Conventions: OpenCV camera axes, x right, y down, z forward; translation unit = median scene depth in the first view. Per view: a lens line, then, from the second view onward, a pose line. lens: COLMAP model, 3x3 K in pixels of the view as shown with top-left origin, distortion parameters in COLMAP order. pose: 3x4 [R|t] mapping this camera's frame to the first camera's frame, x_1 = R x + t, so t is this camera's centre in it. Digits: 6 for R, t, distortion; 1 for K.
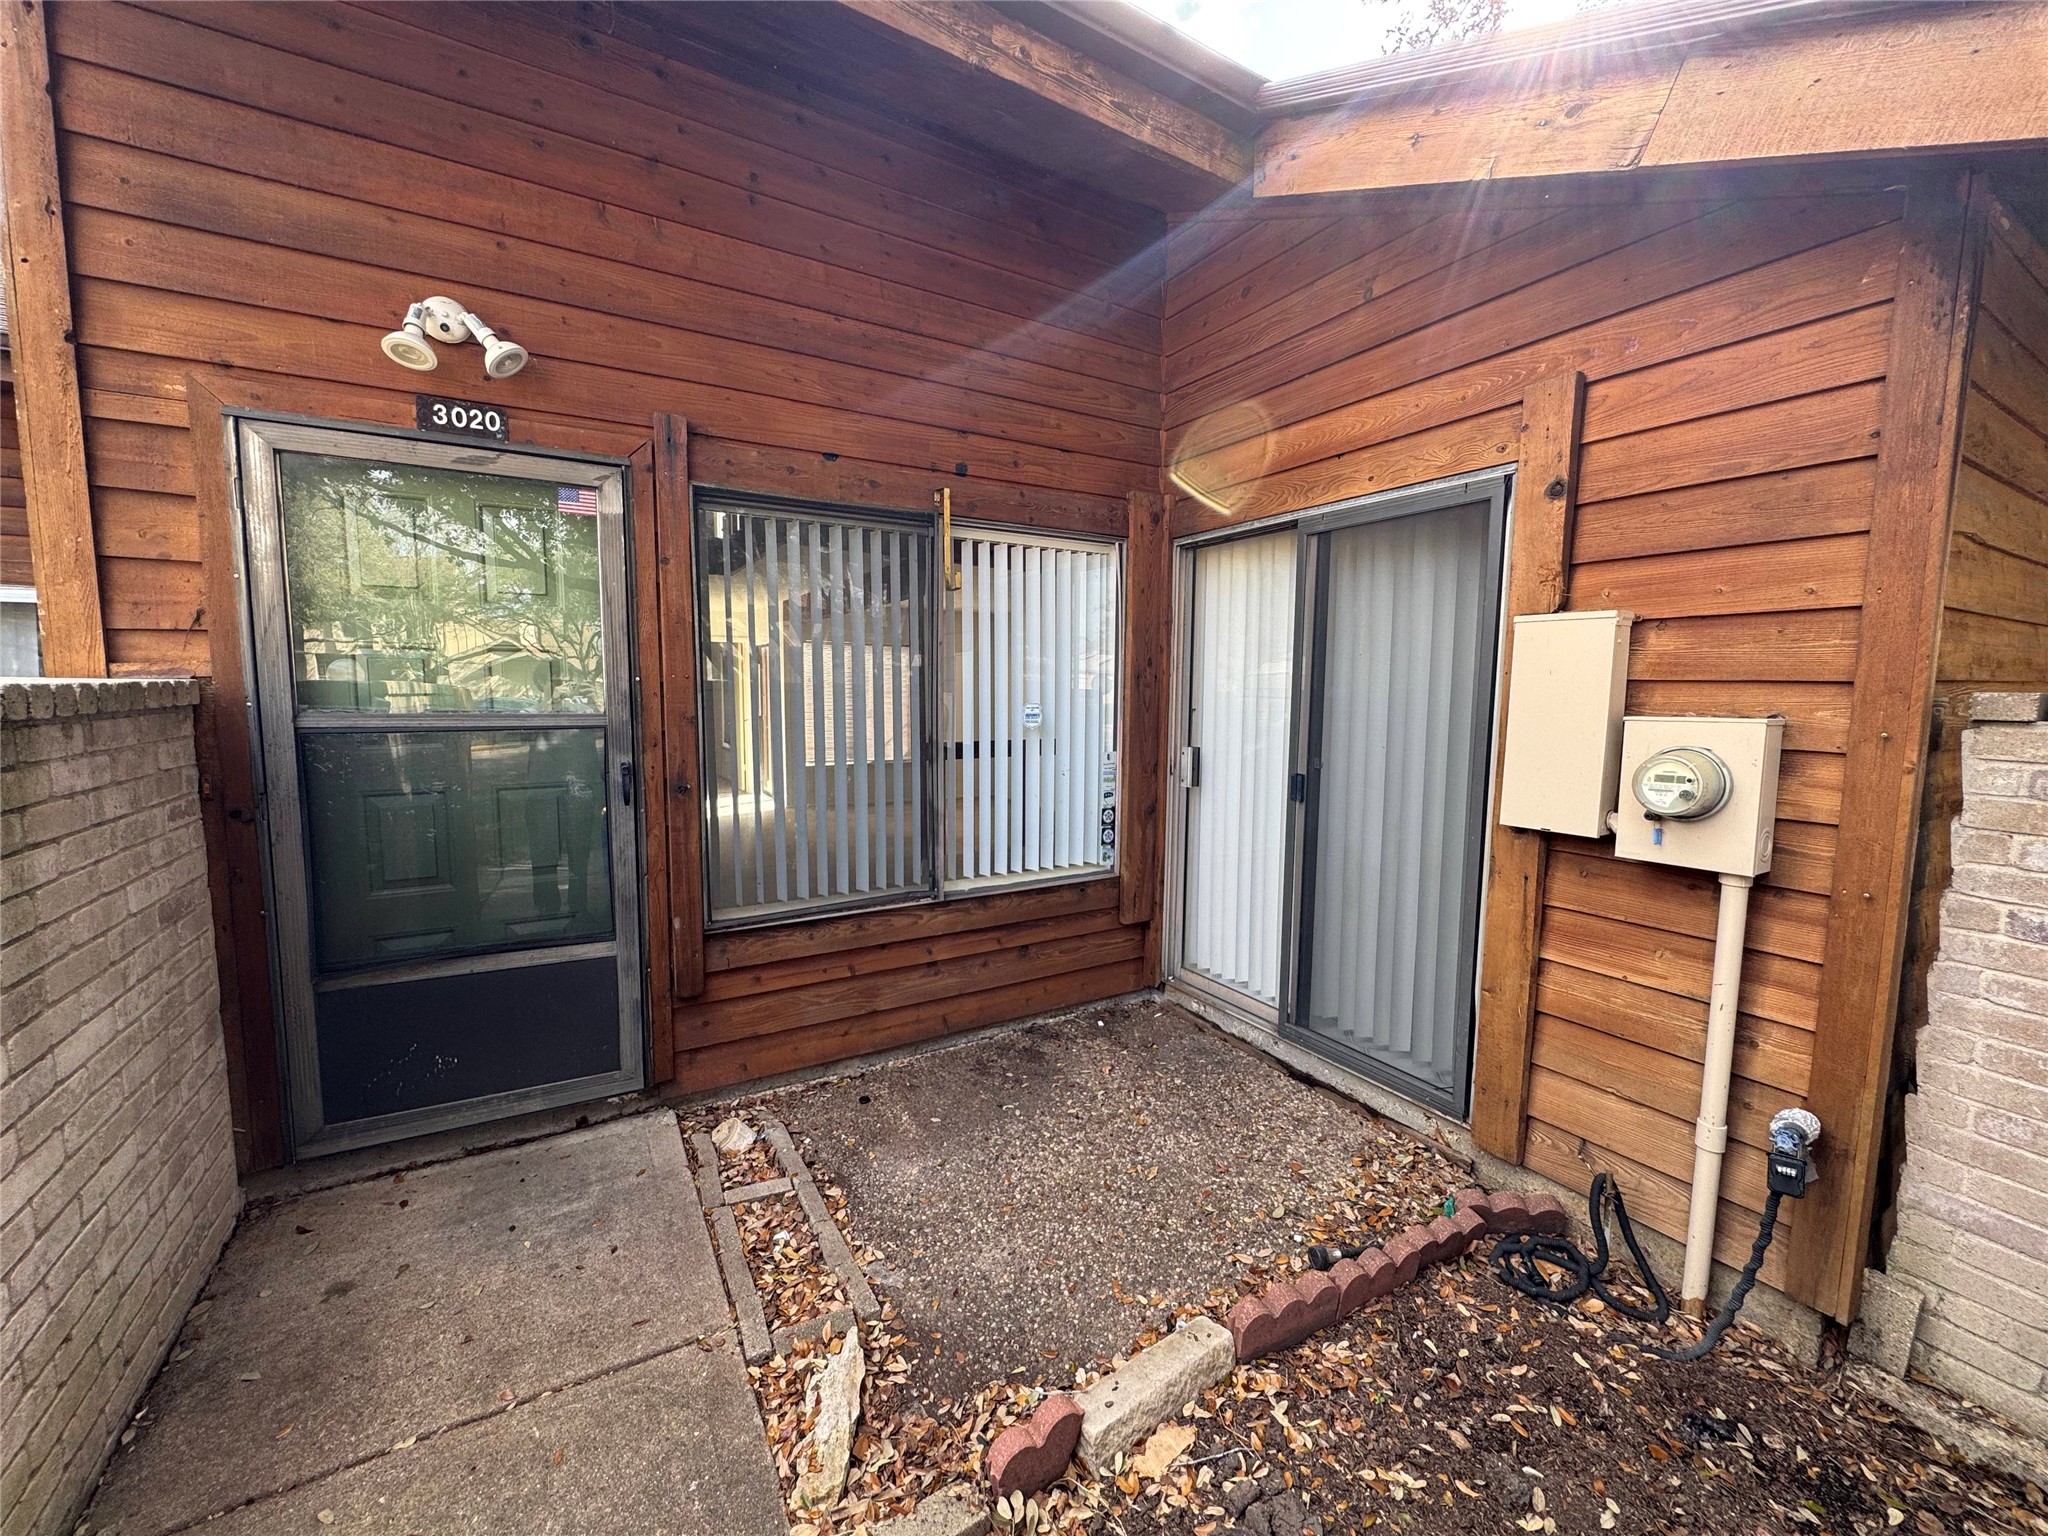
lens RADIAL K [[817.2, 0, 1020.7], [0, 817.2, 763.1], [0, 0, 1]] dist [-0.002666, 0.000182]
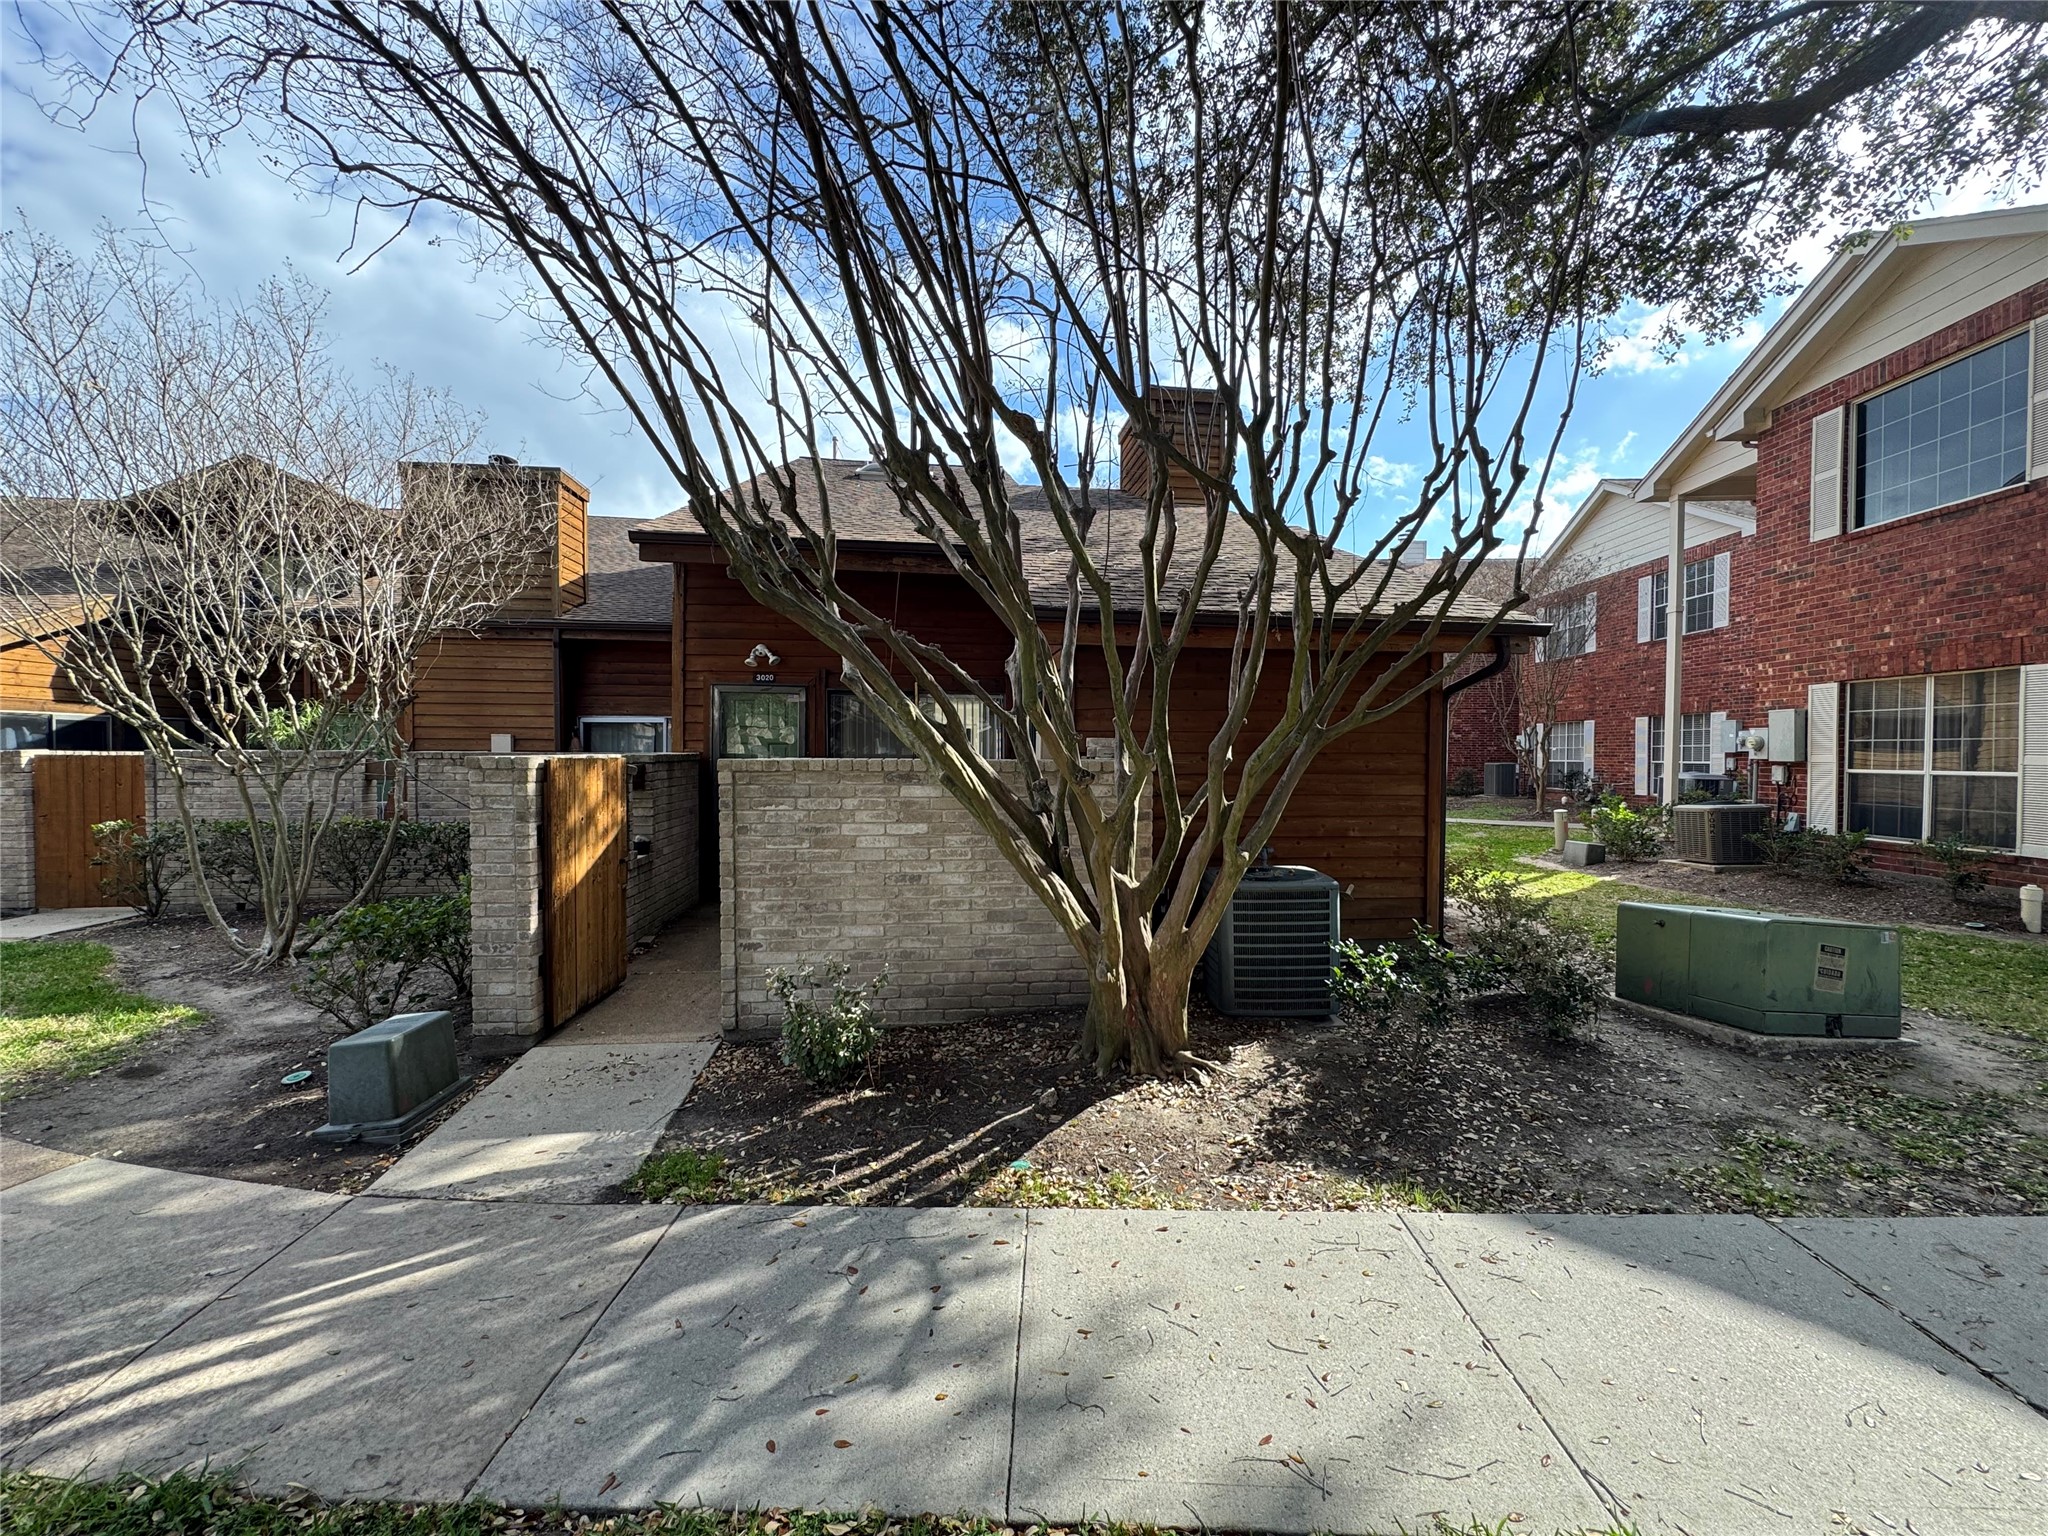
lens RADIAL K [[817.2, 0, 1023.0], [0, 817.2, 770.1], [0, 0, 1]] dist [-0.002666, 0.000182]
pose [[0.913964, 0.007514, -0.405727, 1.588676], [-0.039244, 0.996779, -0.069943, 0.153764], [0.403894, 0.079848, 0.911314, -1.545436]]
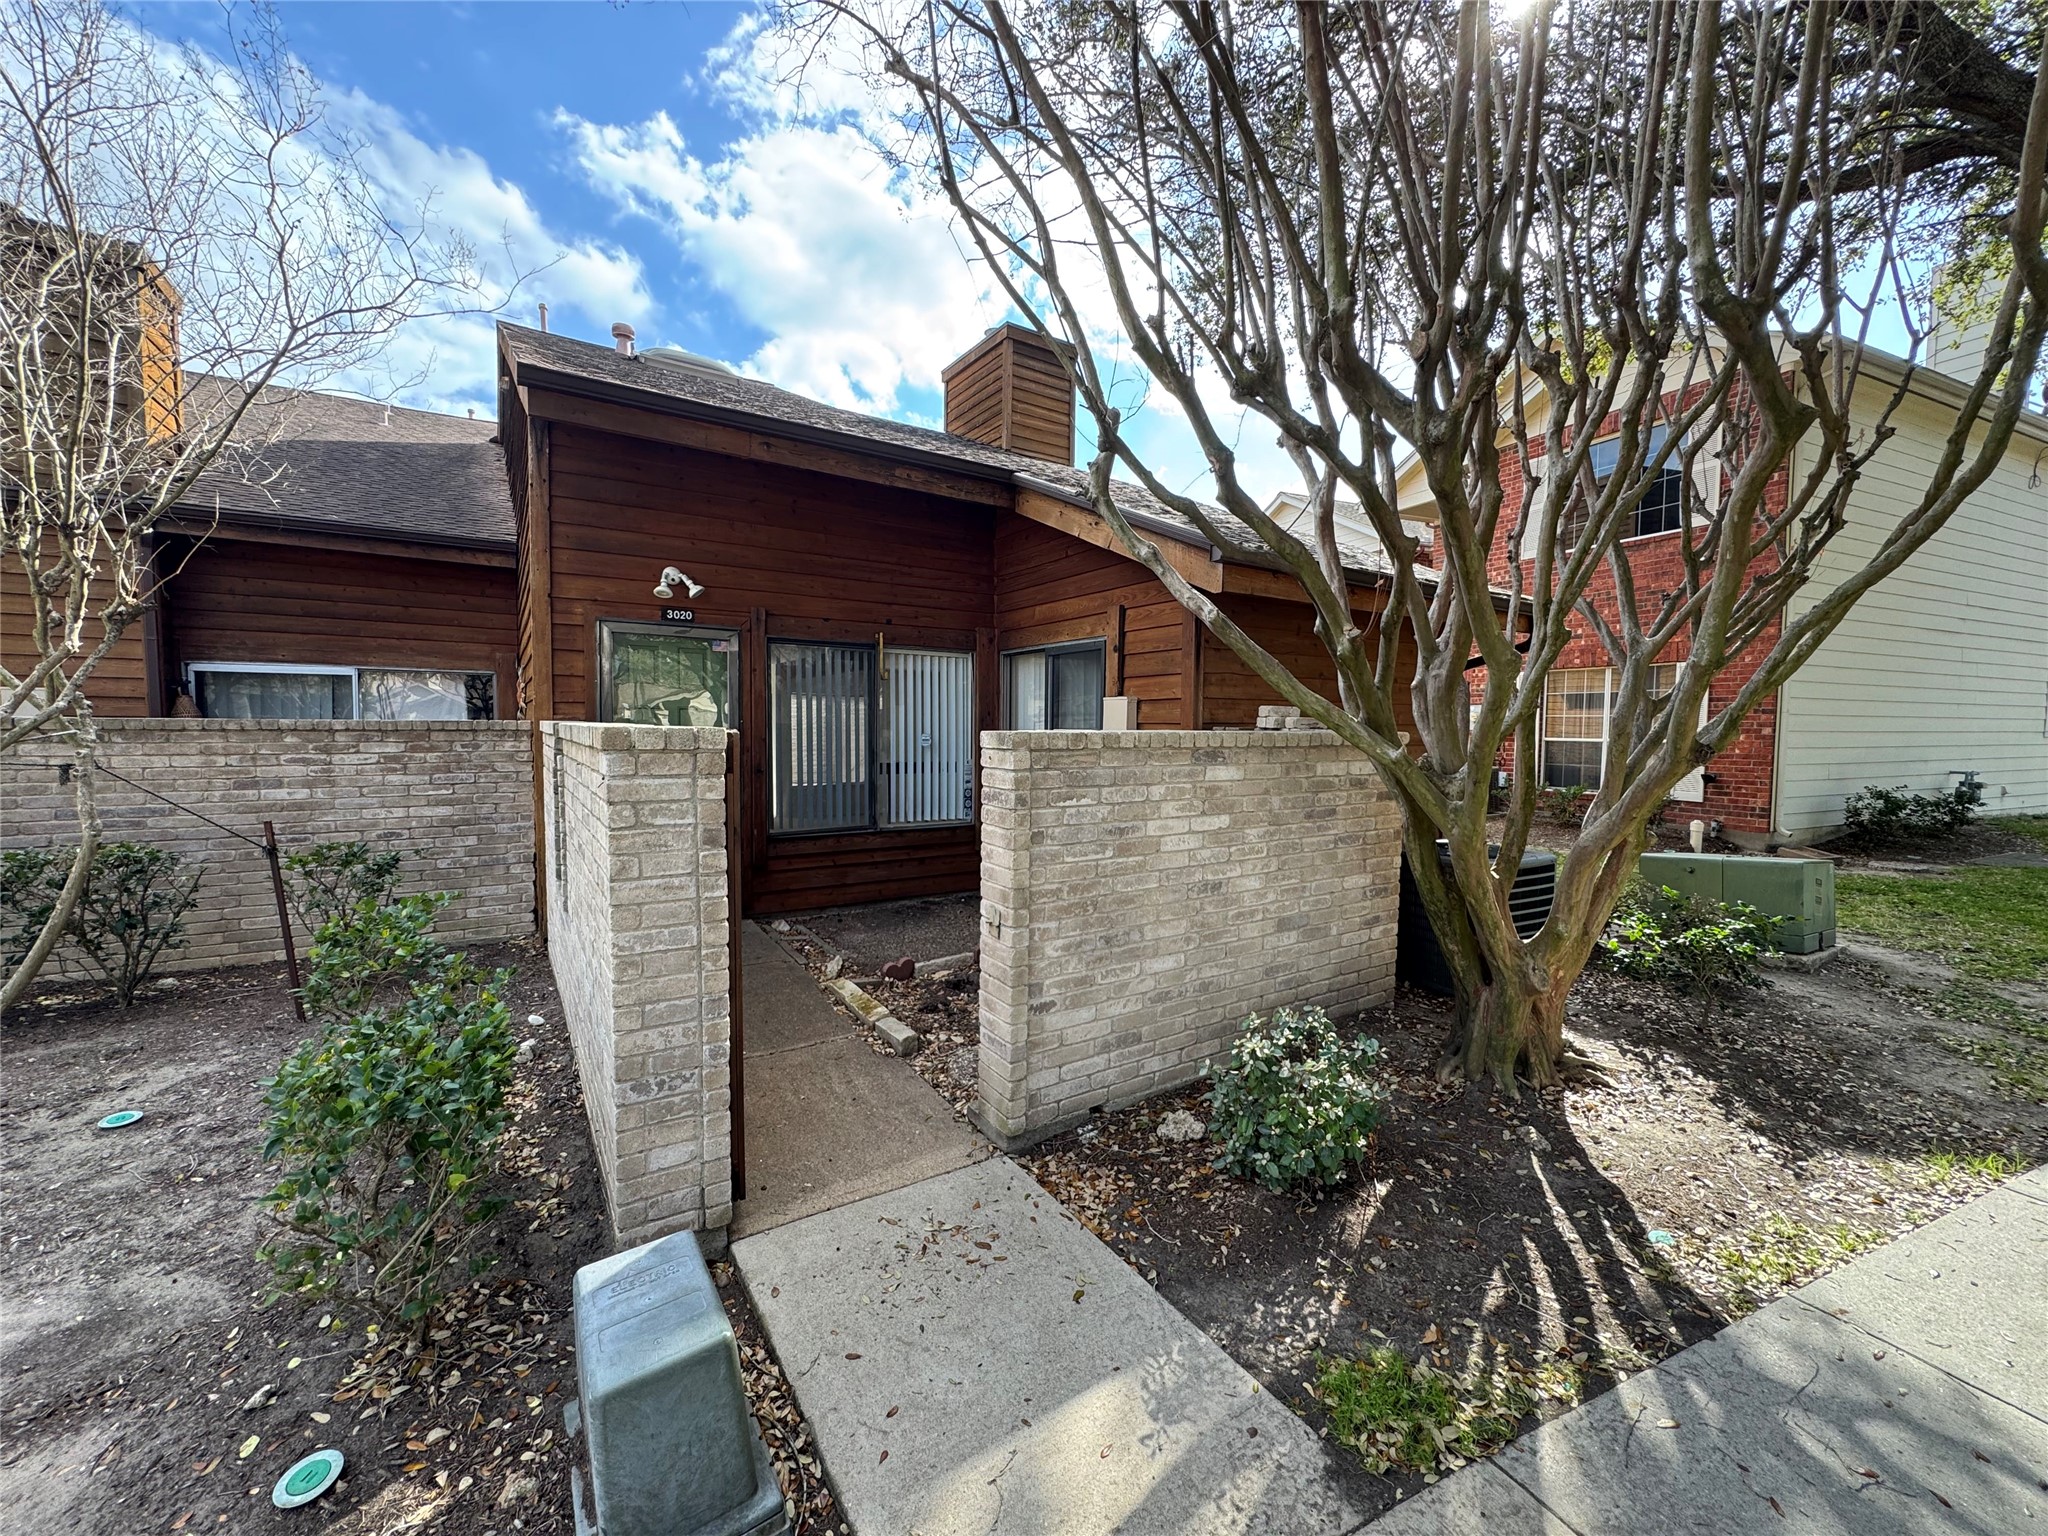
lens RADIAL K [[817.2, 0, 1023.6], [0, 817.2, 769.8], [0, 0, 1]] dist [-0.002666, 0.000182]
pose [[0.999113, -0.000114, 0.042121, 0.228472], [0.001910, 0.999090, -0.042602, 0.135433], [-0.042077, 0.042645, 0.998204, -1.349526]]
